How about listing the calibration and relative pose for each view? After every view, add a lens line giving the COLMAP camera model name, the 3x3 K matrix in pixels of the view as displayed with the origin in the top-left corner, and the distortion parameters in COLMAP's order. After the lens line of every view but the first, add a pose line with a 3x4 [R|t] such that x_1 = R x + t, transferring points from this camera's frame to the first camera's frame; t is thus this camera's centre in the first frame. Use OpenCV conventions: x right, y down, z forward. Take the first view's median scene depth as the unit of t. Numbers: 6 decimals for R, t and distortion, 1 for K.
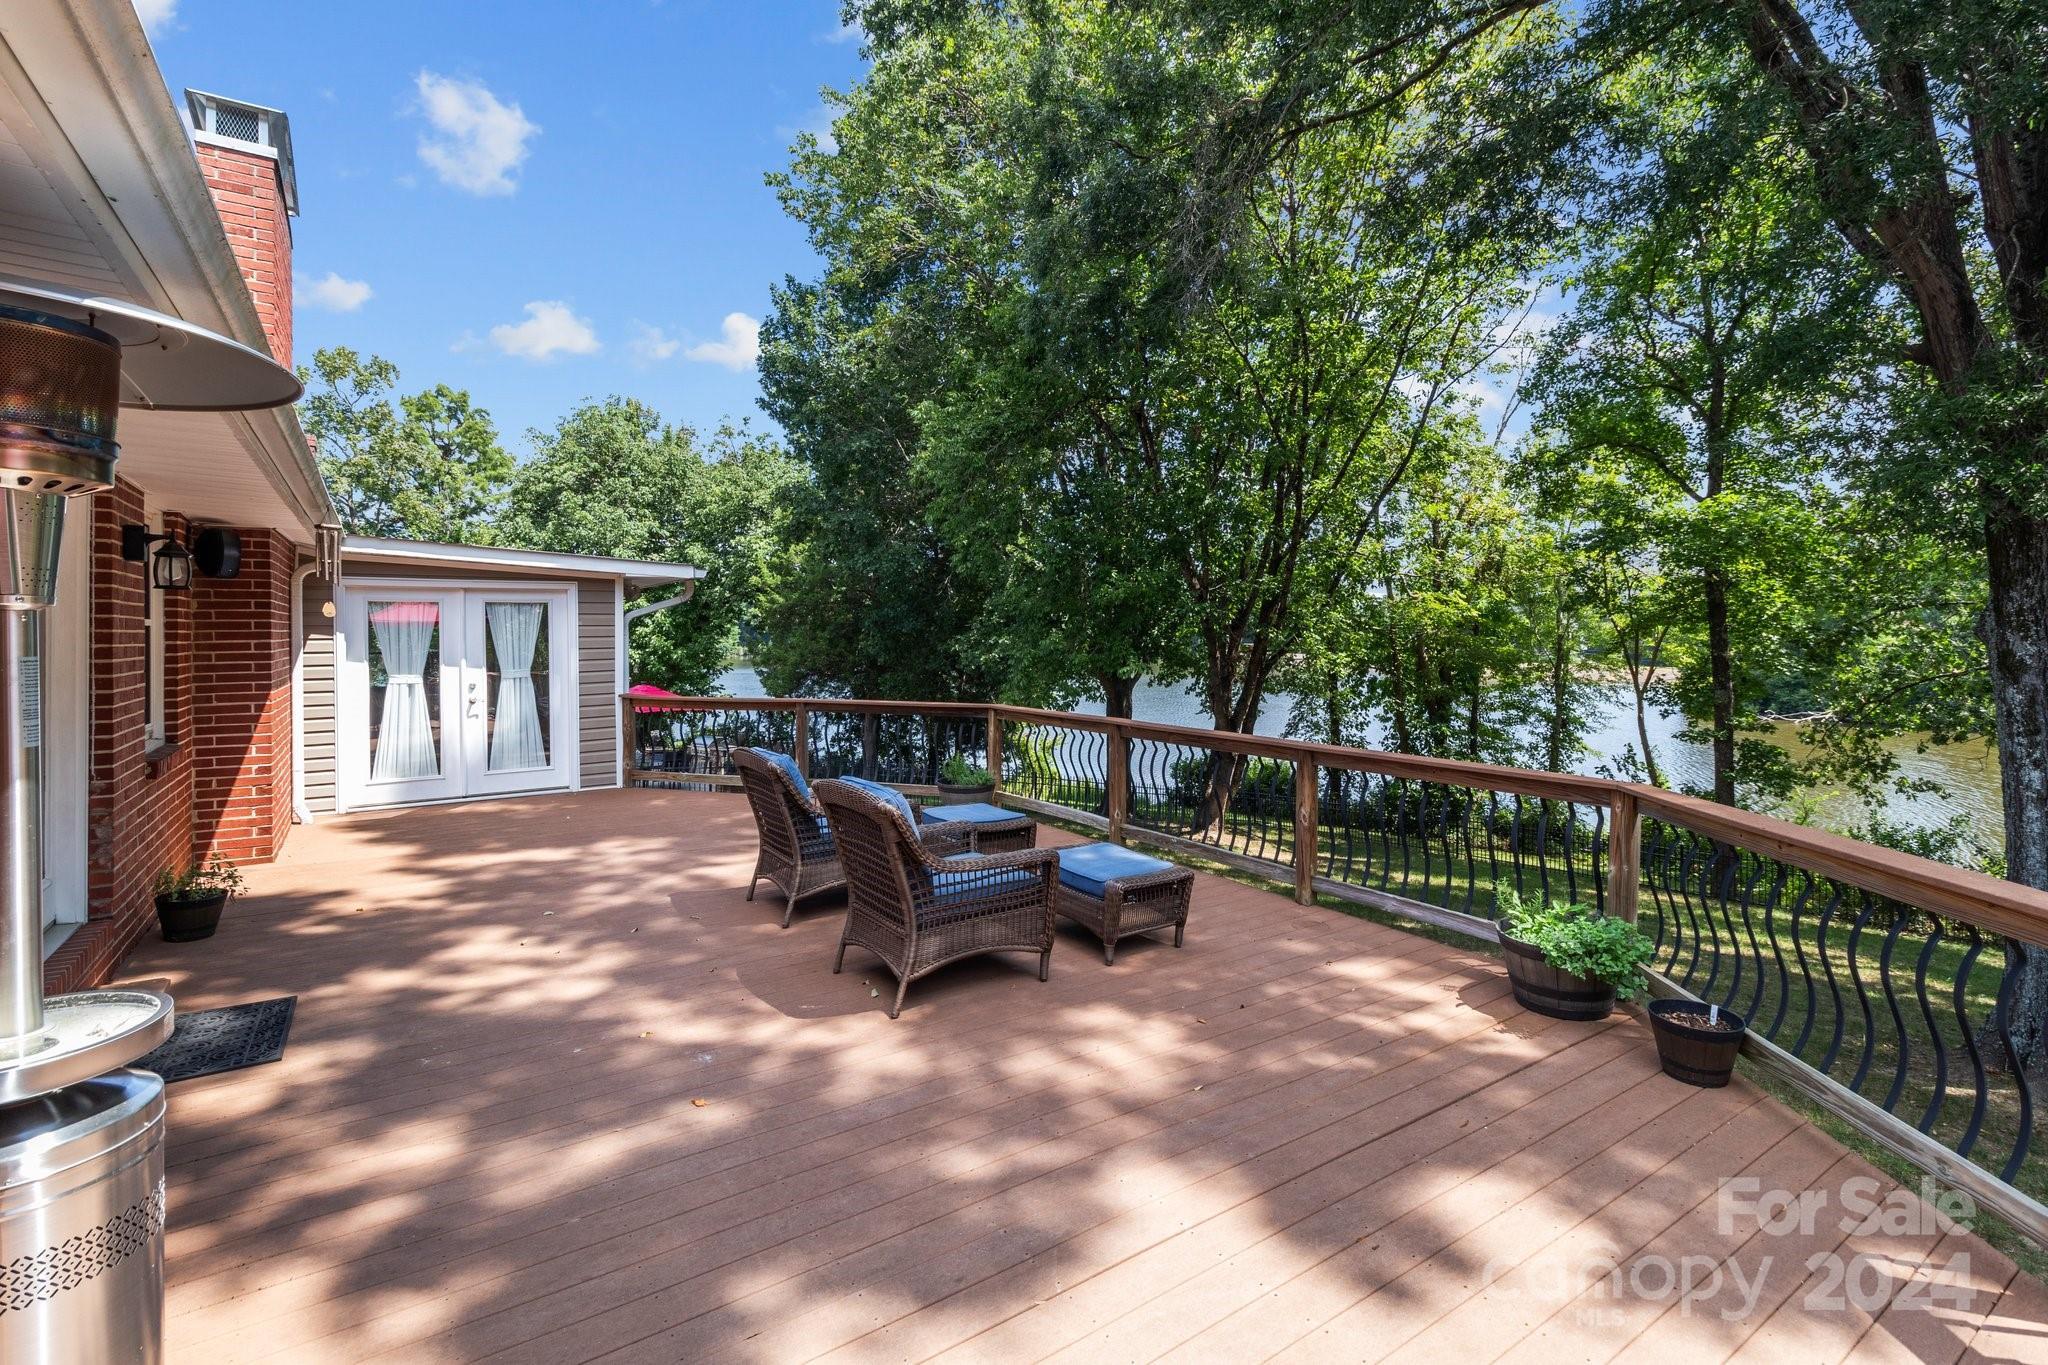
lens RADIAL K [[942.2, 0, 1036.7], [0, 942.2, 632.3], [0, 0, 1]] dist [-0.000159, -0.000195]
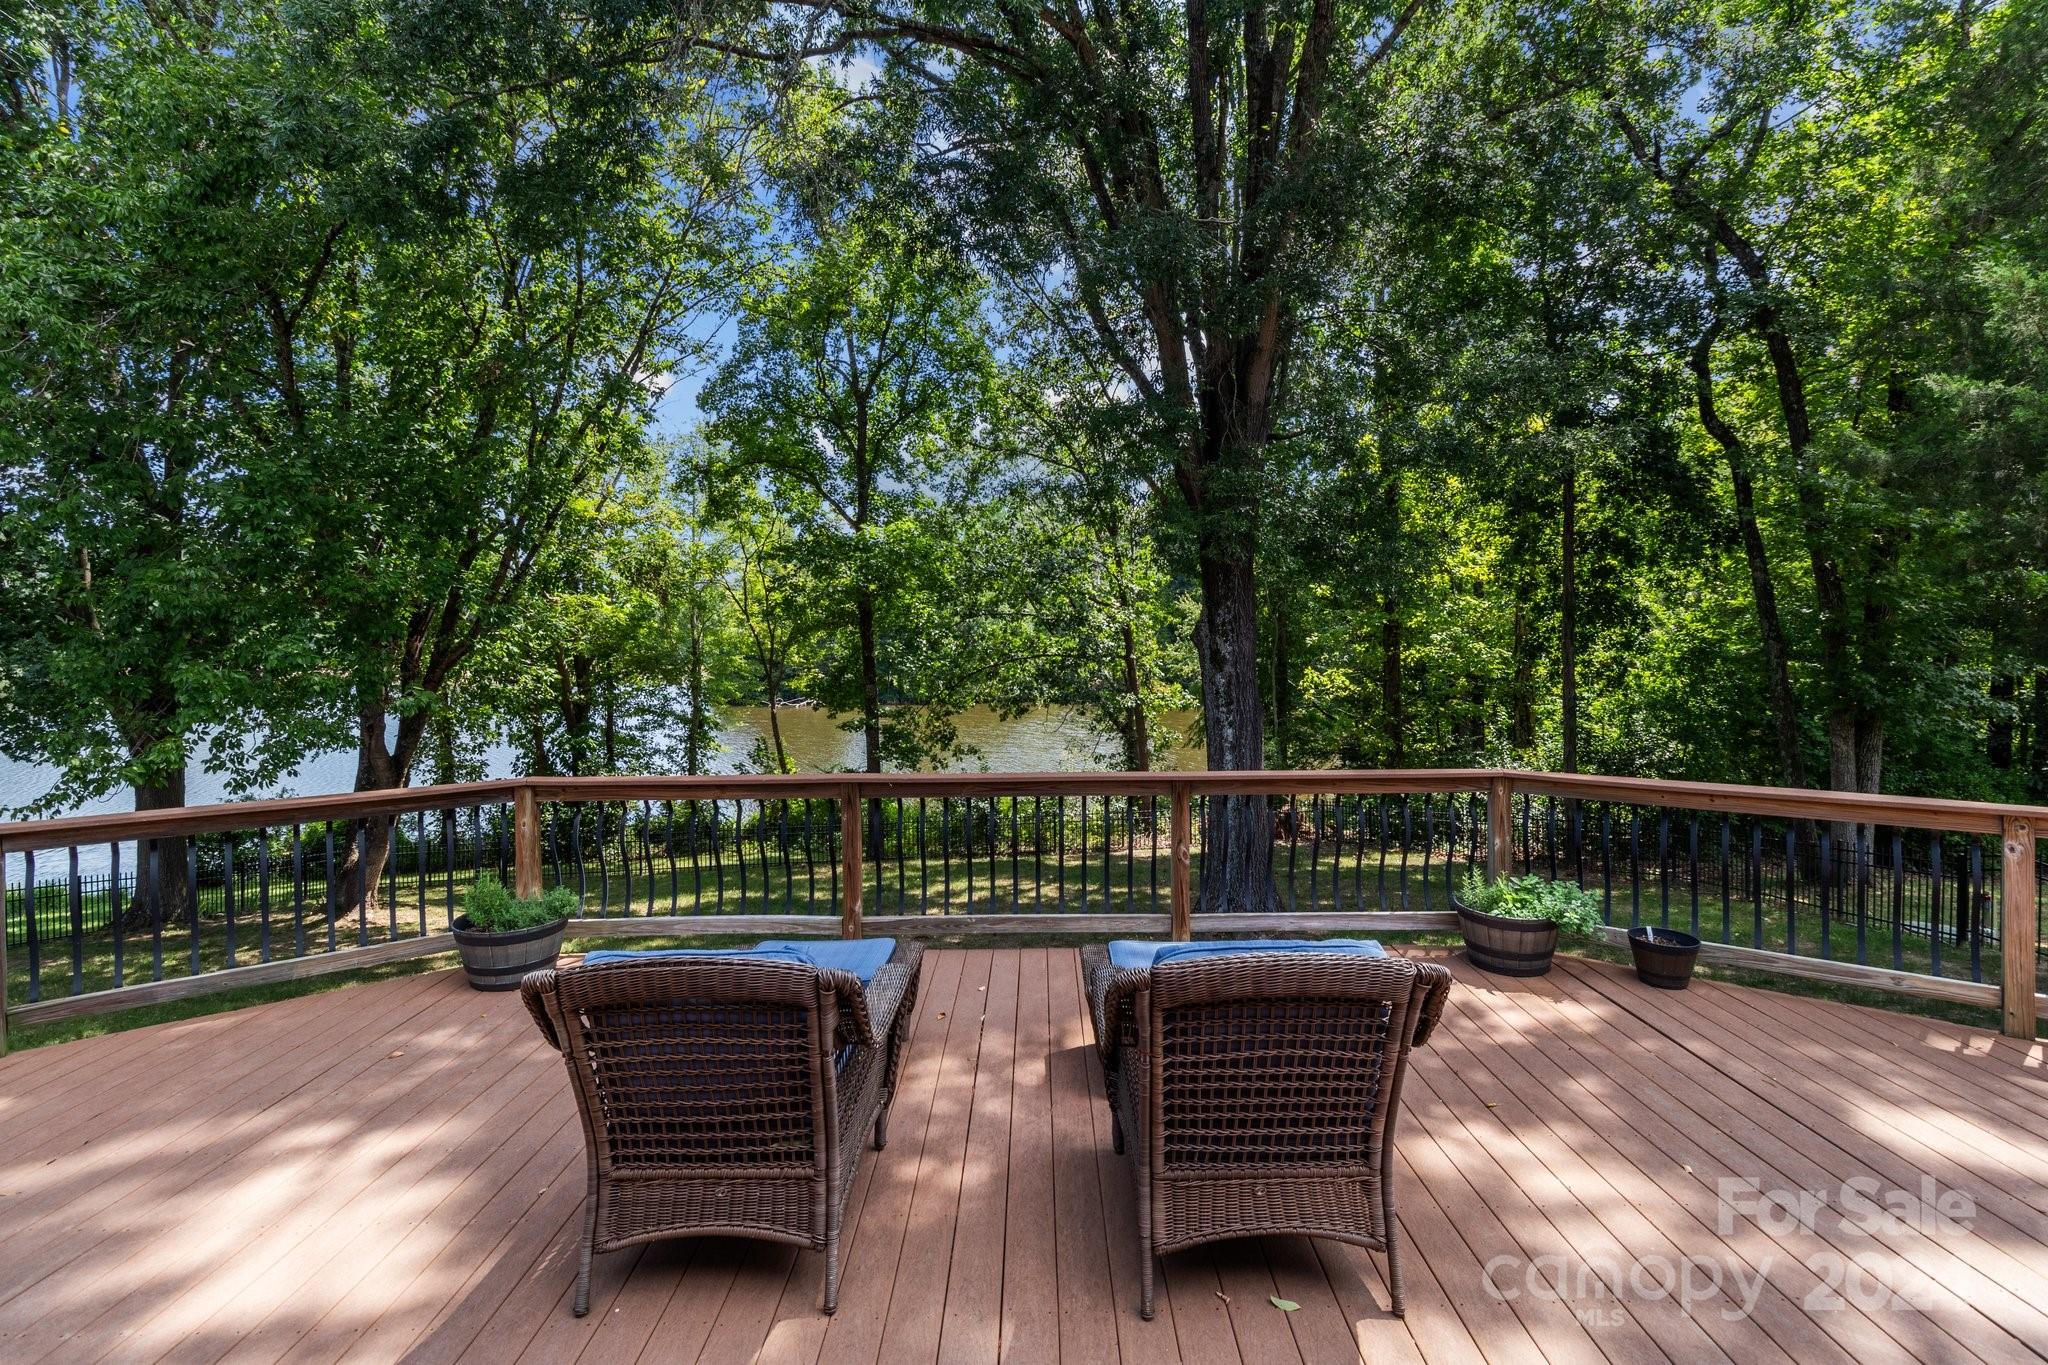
lens RADIAL K [[942.2, 0, 1036.7], [0, 942.2, 632.3], [0, 0, 1]] dist [-0.000159, -0.000195]
pose [[0.555440, 0.000025, 0.831556, -0.105282], [0.003008, 0.999993, -0.002040, -0.001690], [-0.831551, 0.003634, 0.555437, 0.119388]]
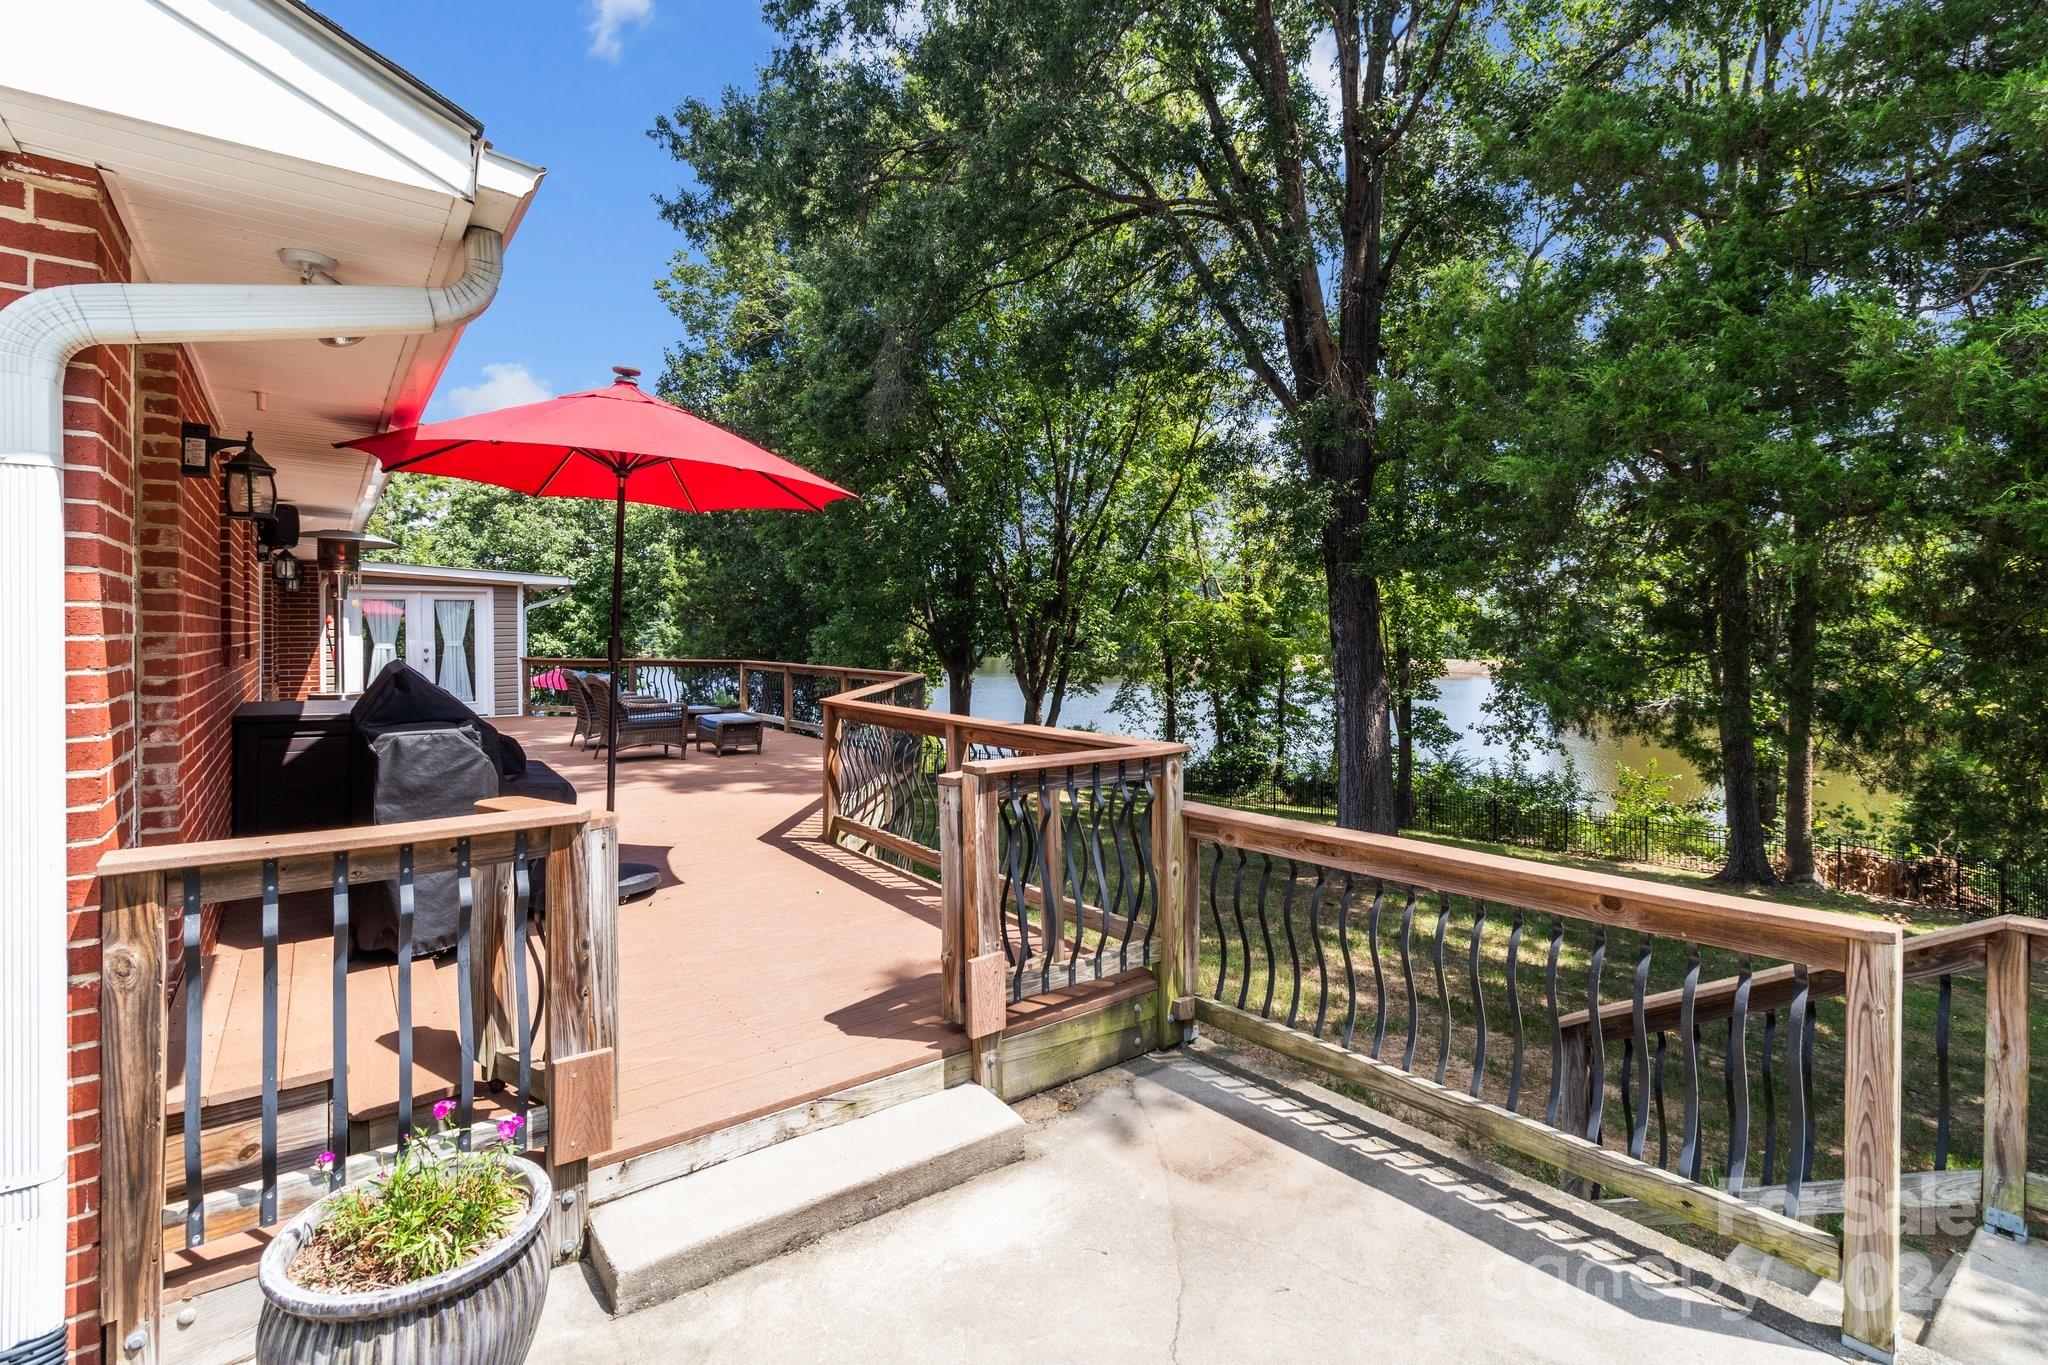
lens RADIAL K [[945.4, 0, 1050.1], [0, 945.4, 631.4], [0, 0, 1]] dist [-0.000488, -0.000099]
pose [[0.998394, 0.000220, 0.056645, 0.116532], [-0.000192, 1.000000, -0.000495, 0.007196], [-0.056645, 0.000484, 0.998394, -0.209165]]
